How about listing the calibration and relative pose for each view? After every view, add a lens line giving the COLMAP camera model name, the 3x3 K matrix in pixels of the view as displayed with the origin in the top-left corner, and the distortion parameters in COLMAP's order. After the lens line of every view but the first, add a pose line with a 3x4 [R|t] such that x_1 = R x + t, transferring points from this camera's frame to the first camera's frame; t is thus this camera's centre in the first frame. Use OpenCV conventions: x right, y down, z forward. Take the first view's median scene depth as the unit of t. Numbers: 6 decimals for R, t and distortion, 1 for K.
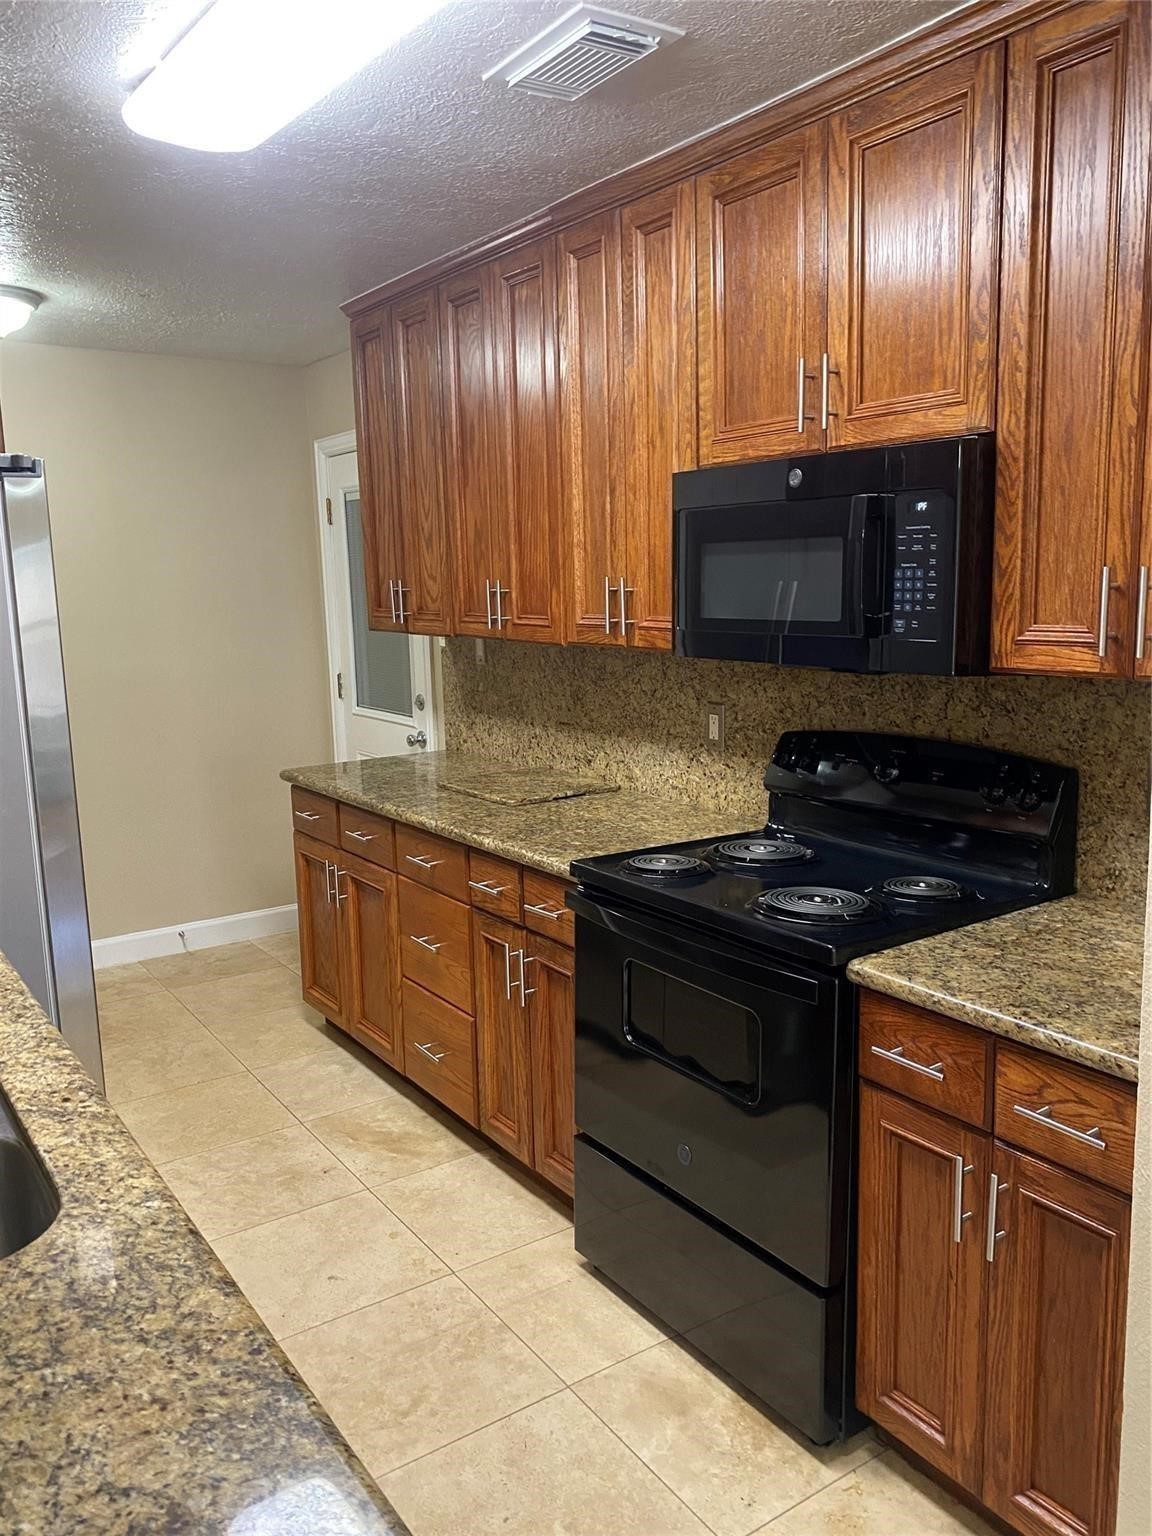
lens RADIAL K [[1179.1, 0, 577.8], [0, 1179.1, 764.0], [0, 0, 1]] dist [0.004242, -0.000994]
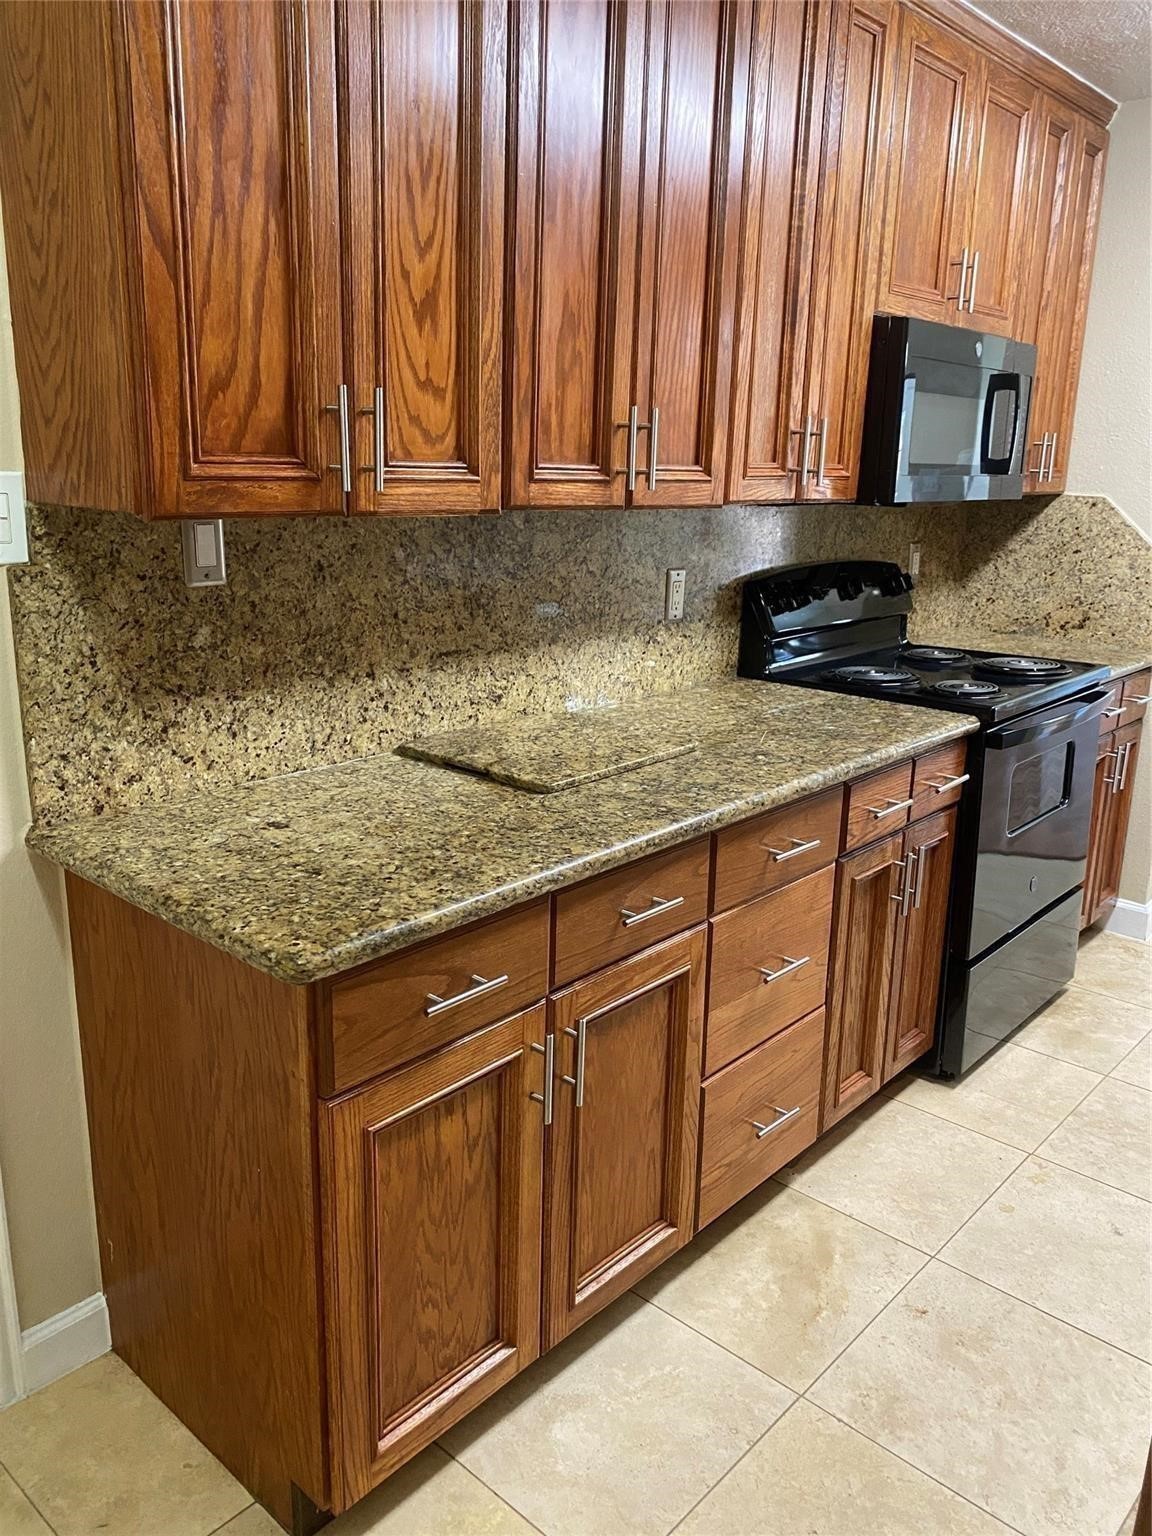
lens RADIAL K [[1179.1, 0, 576.6], [0, 1179.1, 774.1], [0, 0, 1]] dist [0.004242, -0.000994]
pose [[-0.237929, -0.239032, 0.941410, -0.707417], [0.138170, 0.951058, 0.276402, -0.154320], [-0.961405, 0.195839, -0.193258, 1.227017]]
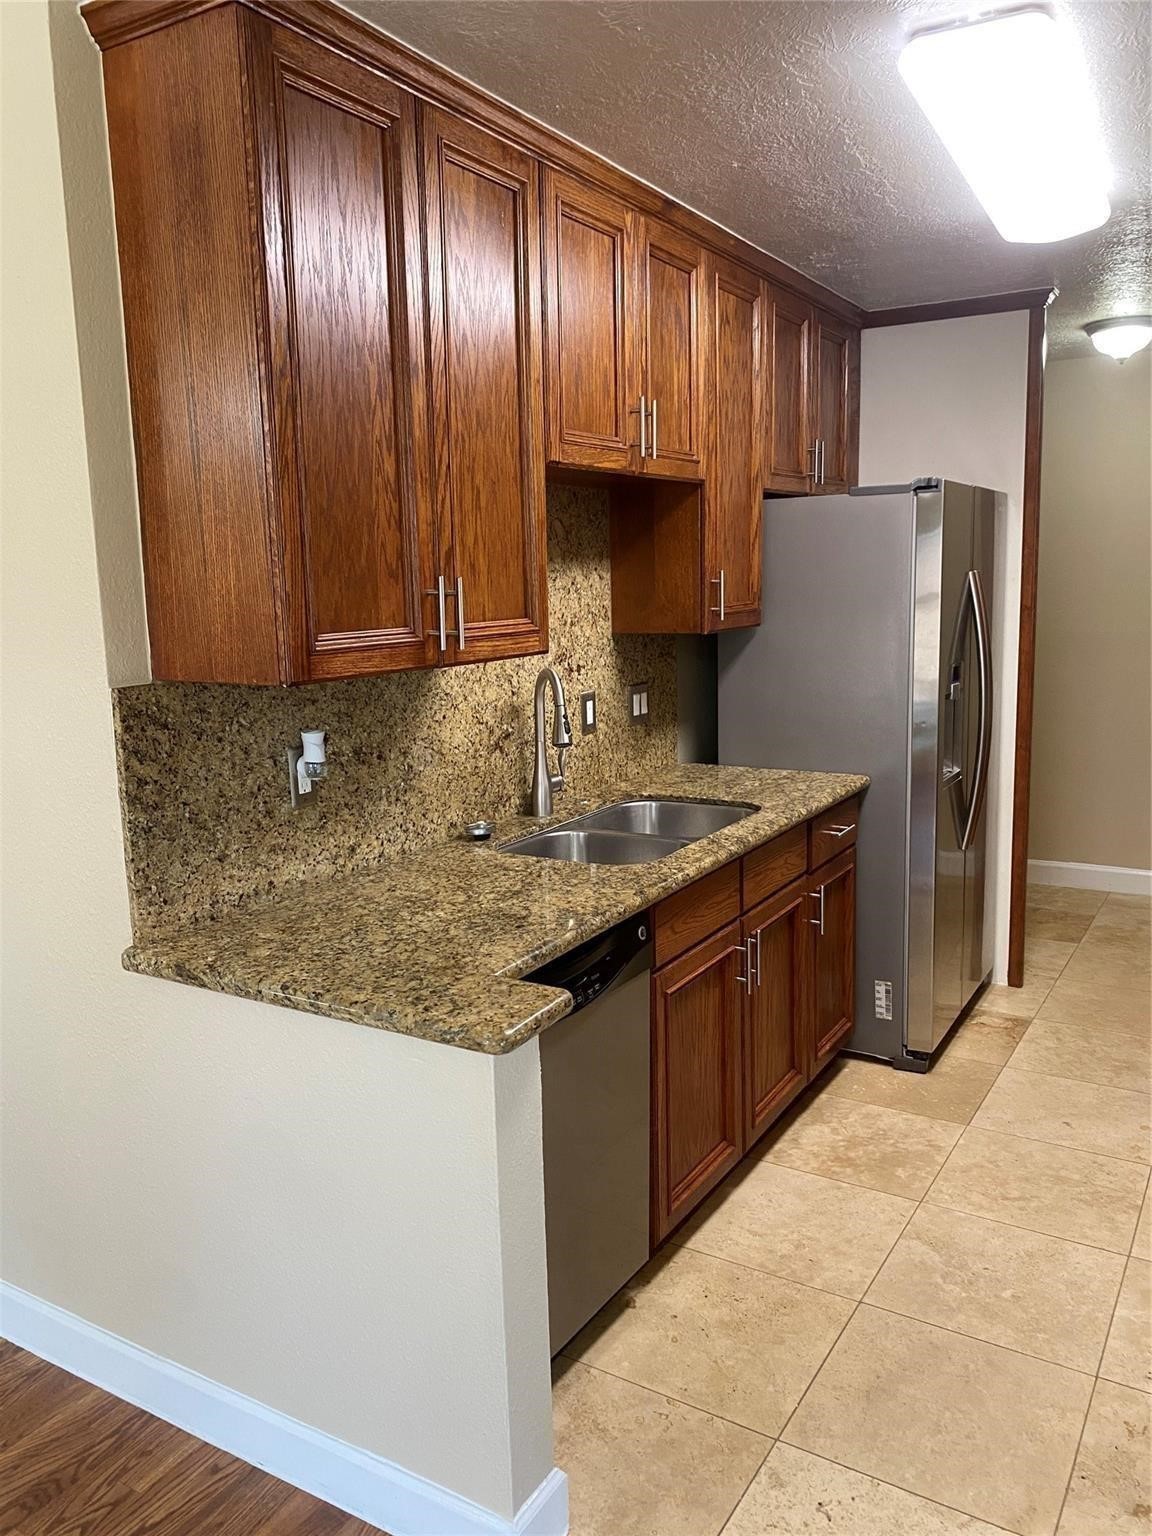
lens RADIAL K [[1179.1, 0, 575.8], [0, 1179.1, 765.6], [0, 0, 1]] dist [0.004242, -0.000994]
pose [[0.411317, 0.164176, -0.896585, 0.522203], [-0.133986, 0.983850, 0.118688, -0.011736], [0.901591, 0.071312, 0.426671, -0.020182]]
